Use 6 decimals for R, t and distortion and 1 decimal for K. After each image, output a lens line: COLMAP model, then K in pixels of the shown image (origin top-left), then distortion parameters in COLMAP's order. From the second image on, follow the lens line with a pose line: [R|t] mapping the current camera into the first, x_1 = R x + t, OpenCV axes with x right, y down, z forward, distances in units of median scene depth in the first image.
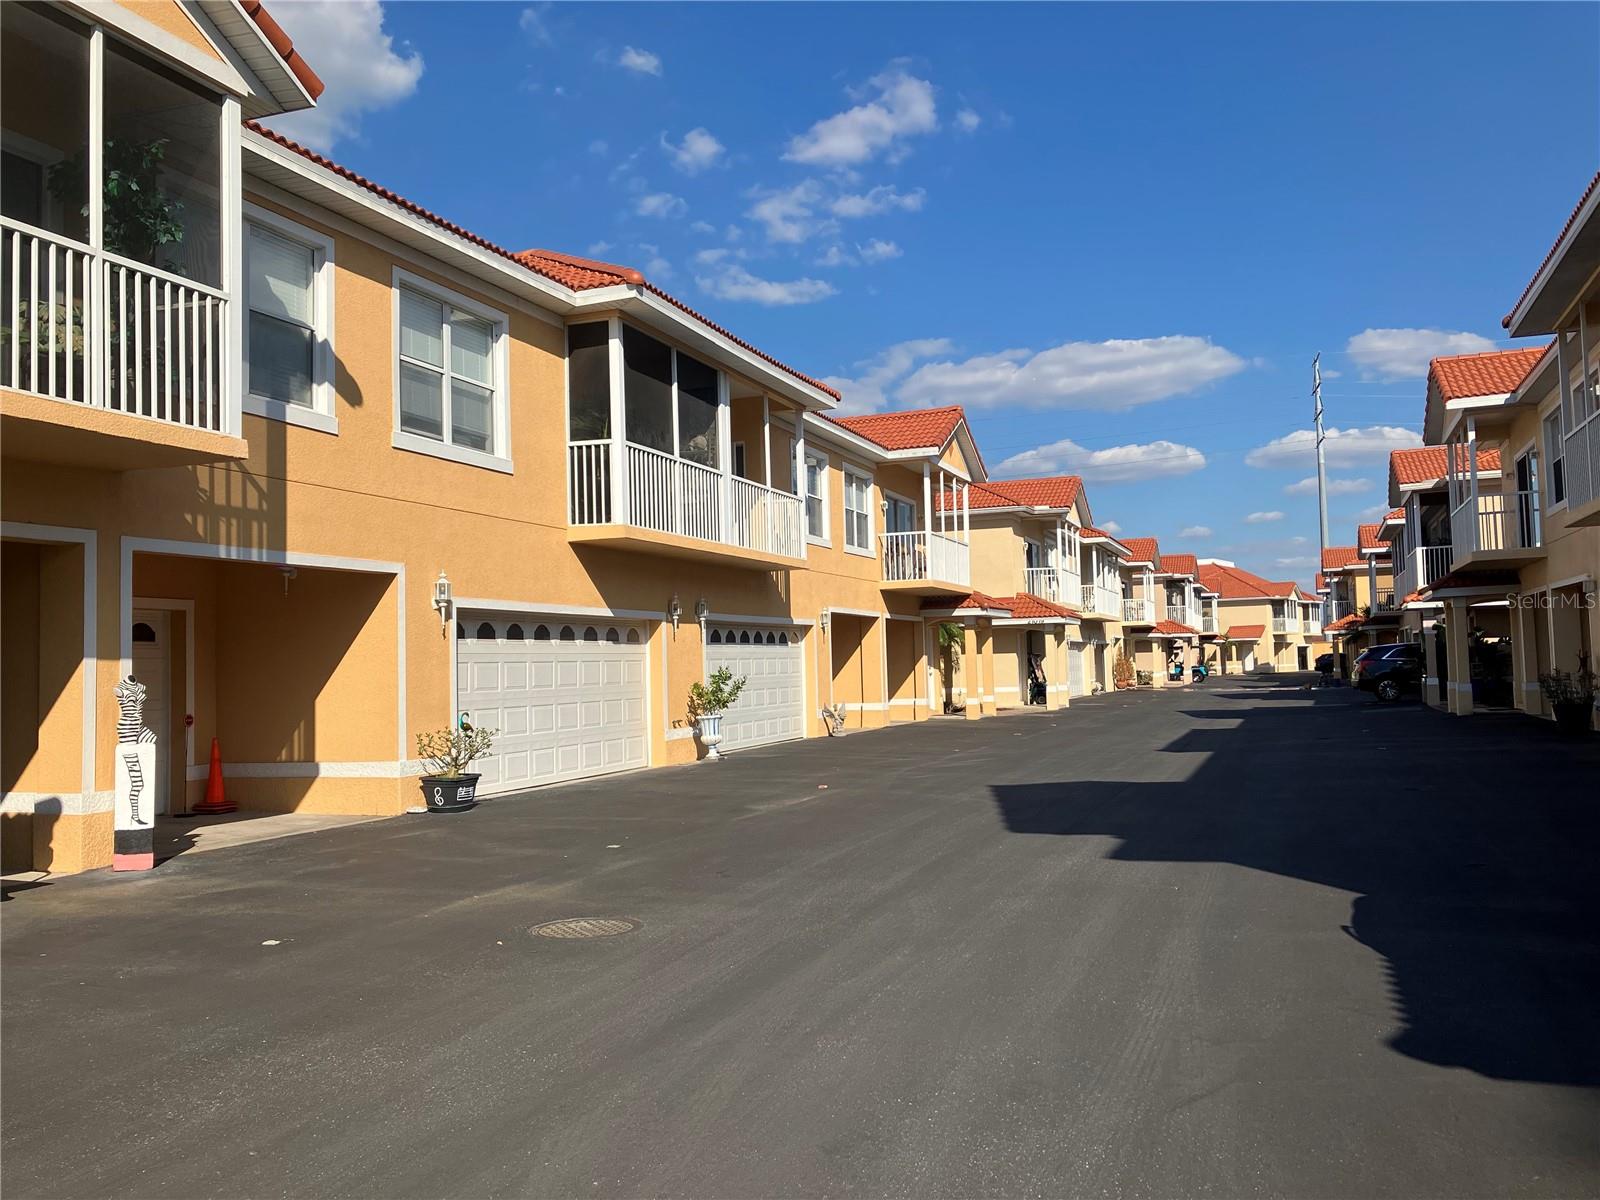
lens RADIAL K [[1340.2, 0, 802.2], [0, 1340.2, 602.1], [0, 0, 1]] dist [0.056390, -0.021224]
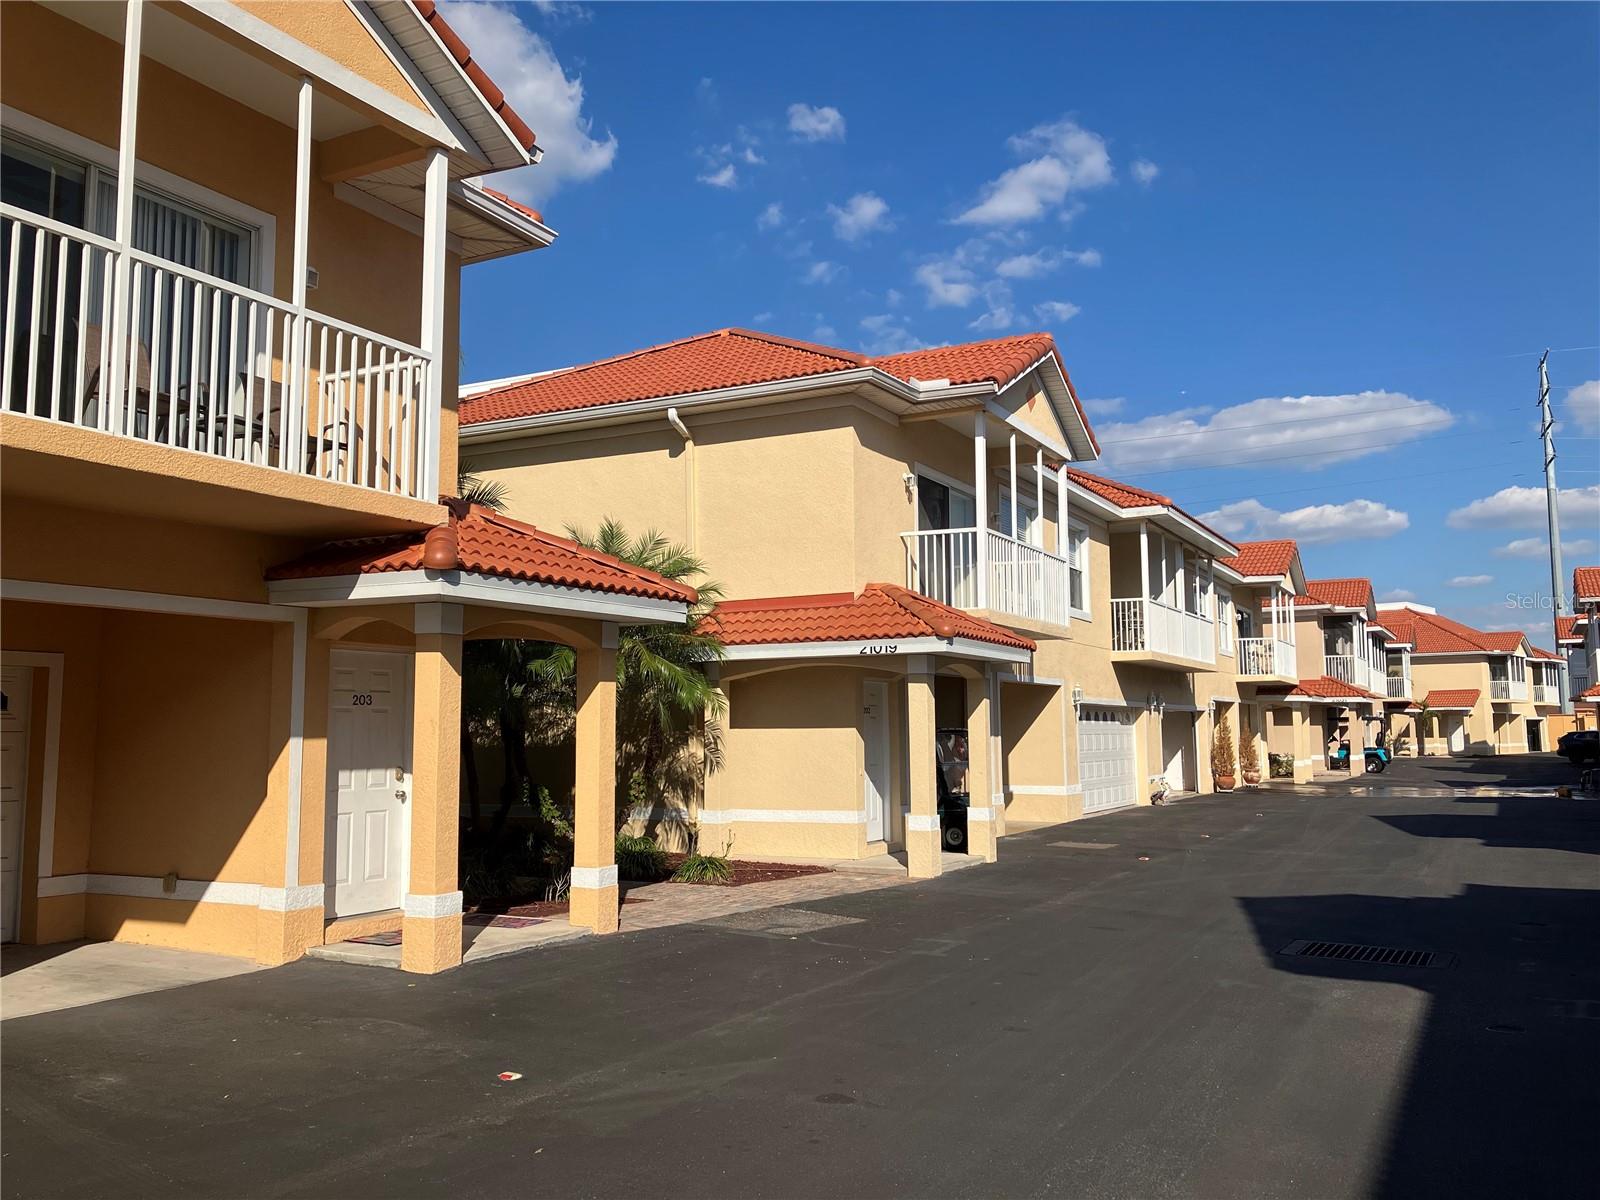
lens RADIAL K [[1340.2, 0, 795.1], [0, 1340.2, 609.0], [0, 0, 1]] dist [0.056390, -0.021224]
pose [[0.991157, 0.004794, -0.132609, 0.065132], [-0.010240, 0.999131, -0.040414, 0.006155], [0.132300, 0.041415, 0.990344, 0.197608]]
